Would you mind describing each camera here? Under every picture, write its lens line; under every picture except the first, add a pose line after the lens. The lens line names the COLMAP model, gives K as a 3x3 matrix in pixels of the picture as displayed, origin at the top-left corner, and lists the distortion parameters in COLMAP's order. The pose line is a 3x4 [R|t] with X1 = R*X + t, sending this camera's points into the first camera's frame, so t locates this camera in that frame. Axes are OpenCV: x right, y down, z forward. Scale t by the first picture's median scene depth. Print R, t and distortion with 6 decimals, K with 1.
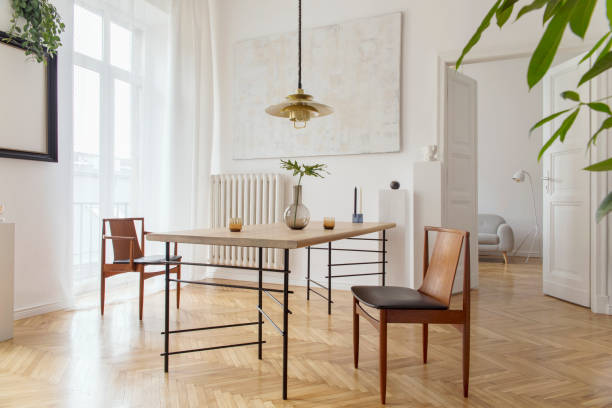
lens RADIAL K [[409.7, 0, 311.6], [0, 409.7, 205.9], [0, 0, 1]] dist [0.013078, -0.006986]
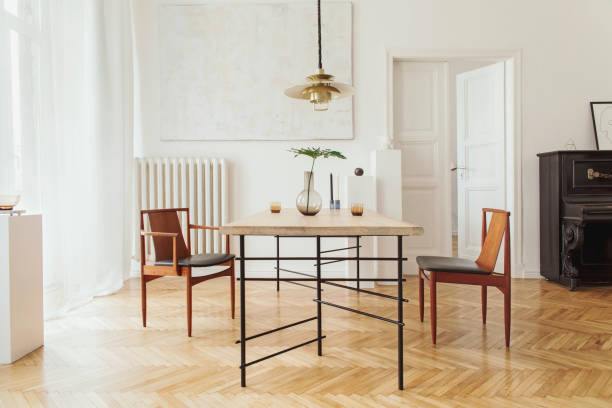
lens RADIAL K [[409.7, 0, 306.5], [0, 409.7, 202.3], [0, 0, 1]] dist [0.013078, -0.006986]
pose [[0.926513, -0.017668, 0.375849, -0.327127], [0.009145, 0.999659, 0.024449, 0.000075], [-0.376153, -0.019216, 0.926358, 0.098817]]
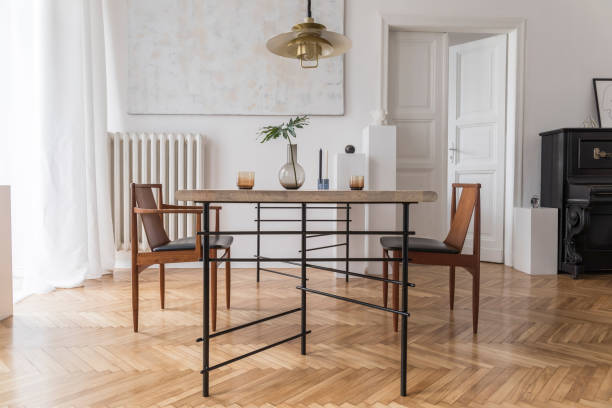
lens RADIAL K [[409.7, 0, 317.8], [0, 409.7, 205.6], [0, 0, 1]] dist [0.013078, -0.006986]
pose [[0.905257, -0.023606, 0.424208, -0.278879], [0.004644, 0.998945, 0.045679, 0.036423], [-0.424839, -0.039382, 0.904412, 0.193859]]
